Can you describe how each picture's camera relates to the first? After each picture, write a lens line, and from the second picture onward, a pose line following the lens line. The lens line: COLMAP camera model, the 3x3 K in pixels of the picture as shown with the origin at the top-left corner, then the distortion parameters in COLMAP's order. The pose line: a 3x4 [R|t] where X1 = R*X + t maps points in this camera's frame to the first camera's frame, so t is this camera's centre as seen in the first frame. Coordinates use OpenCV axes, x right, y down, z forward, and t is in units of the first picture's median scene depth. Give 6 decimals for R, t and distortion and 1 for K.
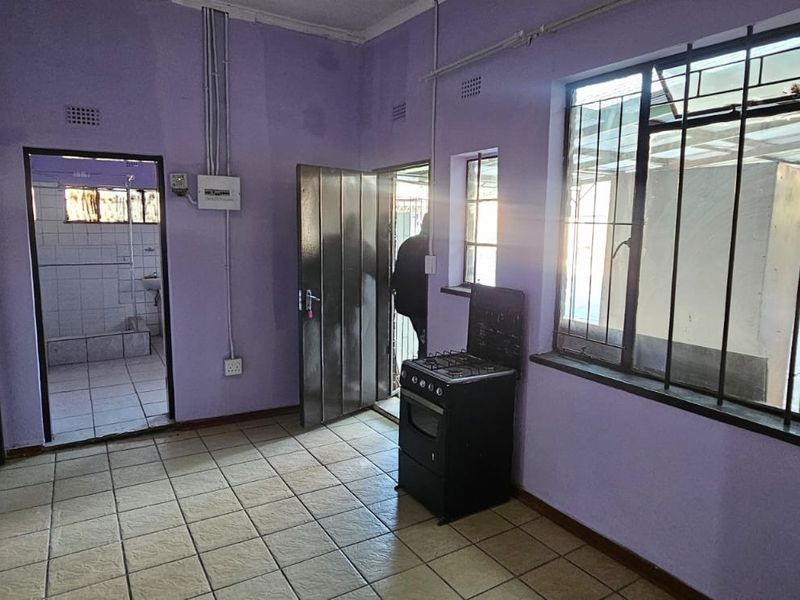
lens RADIAL K [[527.8, 0, 388.0], [0, 527.8, 285.4], [0, 0, 1]] dist [0.104024, -0.103830]
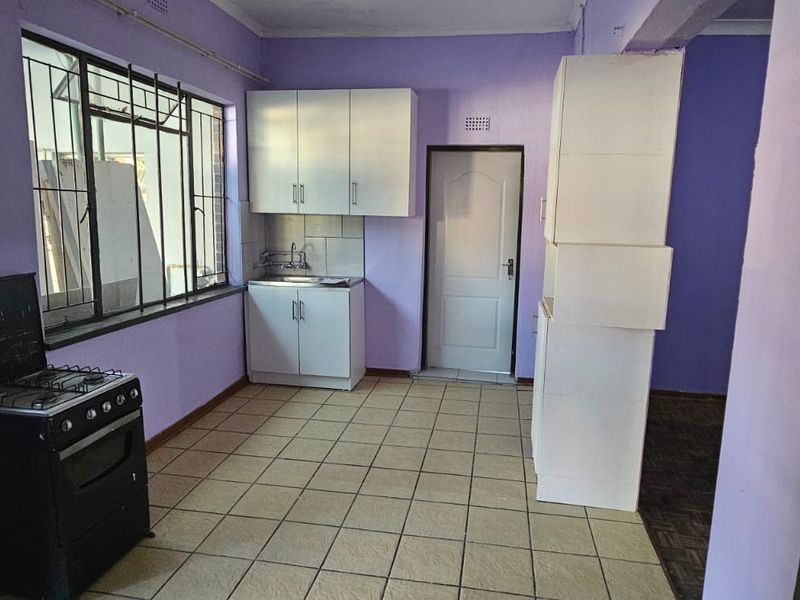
lens RADIAL K [[581.7, 0, 401.9], [0, 581.7, 298.5], [0, 0, 1]] dist [0.104531, -0.115200]
pose [[-0.754838, -0.120928, 0.644668, -0.988670], [0.055992, 0.967390, 0.247026, -0.185442], [-0.653517, 0.222561, -0.723451, 1.679360]]
